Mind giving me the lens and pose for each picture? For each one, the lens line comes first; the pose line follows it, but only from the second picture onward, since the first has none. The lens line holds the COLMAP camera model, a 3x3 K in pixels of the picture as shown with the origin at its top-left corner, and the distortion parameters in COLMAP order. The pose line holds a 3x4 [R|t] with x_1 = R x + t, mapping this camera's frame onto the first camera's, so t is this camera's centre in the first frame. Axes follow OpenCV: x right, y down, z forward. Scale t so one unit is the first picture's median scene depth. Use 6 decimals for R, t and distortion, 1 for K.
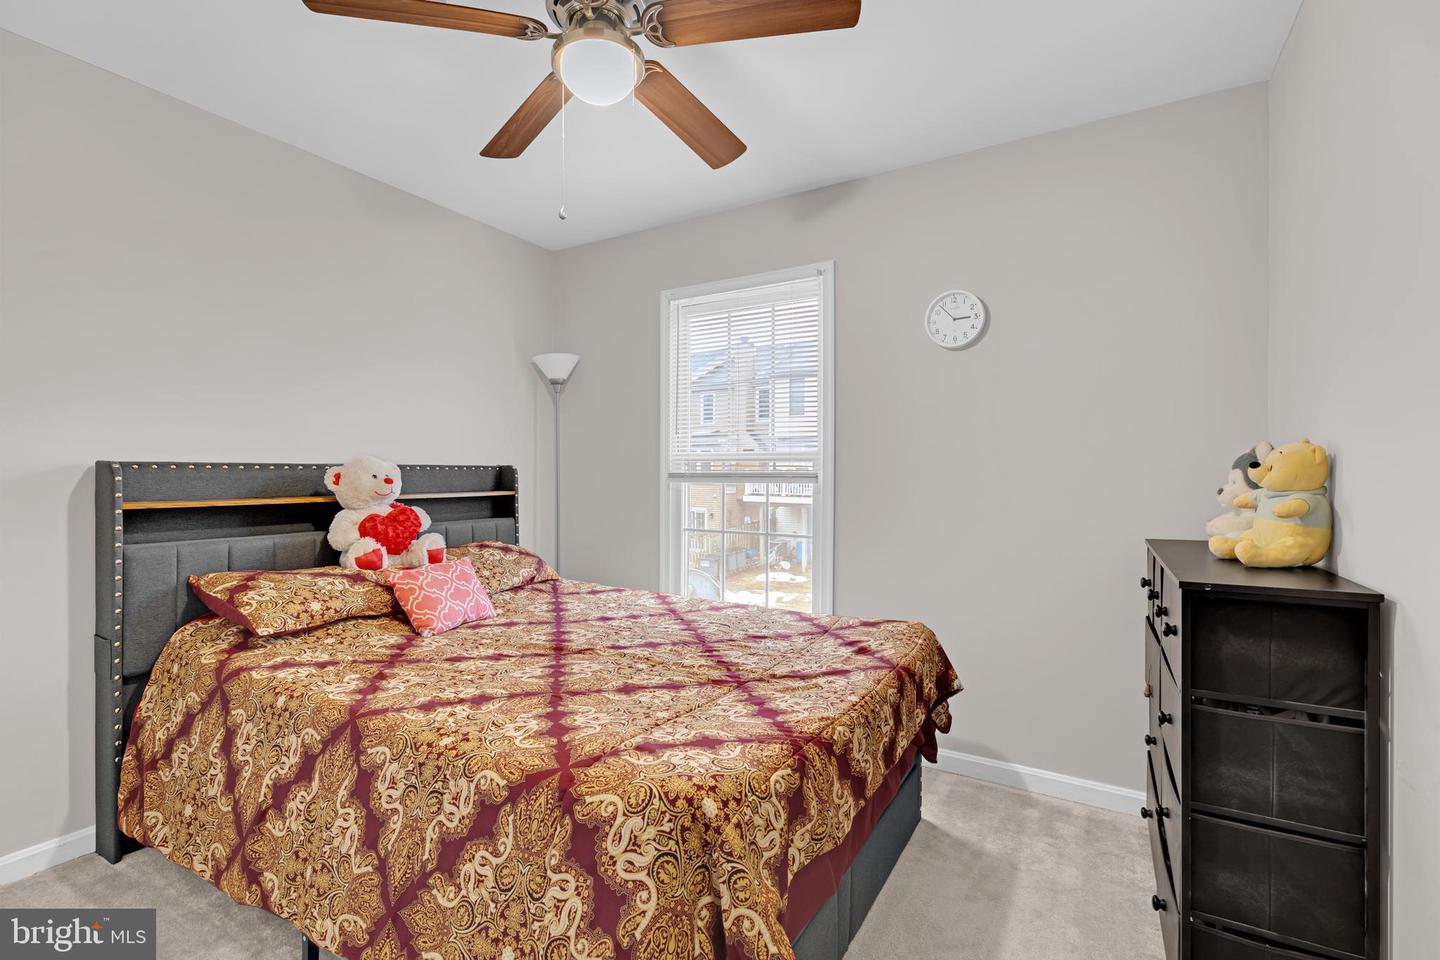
lens RADIAL K [[650.2, 0, 720.0], [0, 650.2, 480.0], [0, 0, 1]] dist [0.019637, 0.000097]
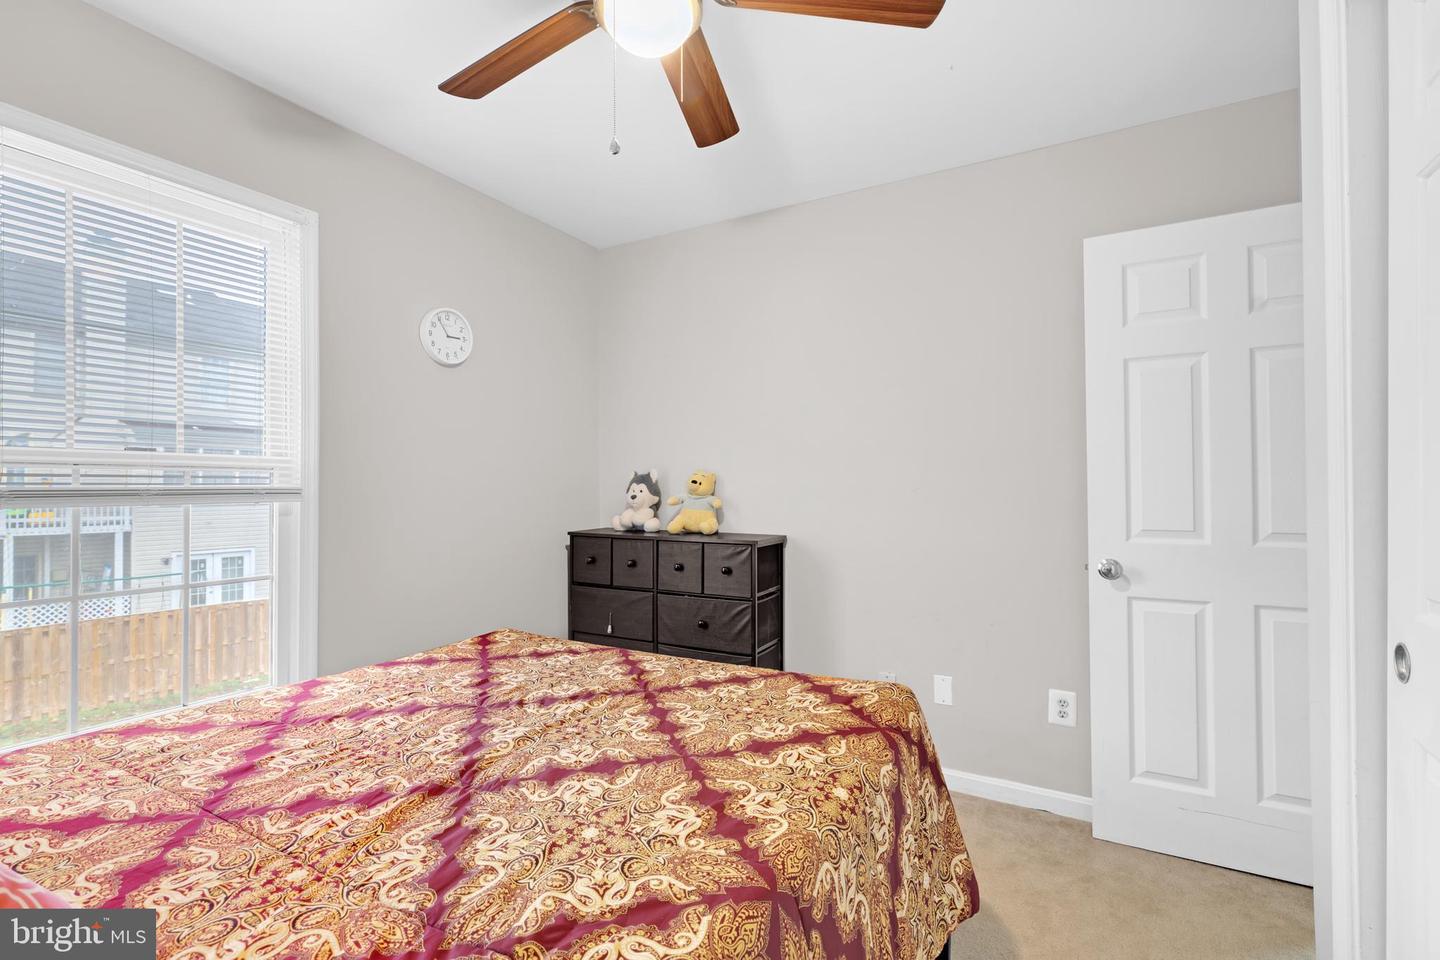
lens RADIAL K [[634.0, 0, 720.0], [0, 634.0, 480.0], [0, 0, 1]] dist [-0.000743, -0.000044]
pose [[-0.005426, 0.007536, 0.999957, -0.859430], [0.012826, 0.999890, -0.007466, -0.010902], [-0.999903, 0.012785, -0.005522, 0.786171]]
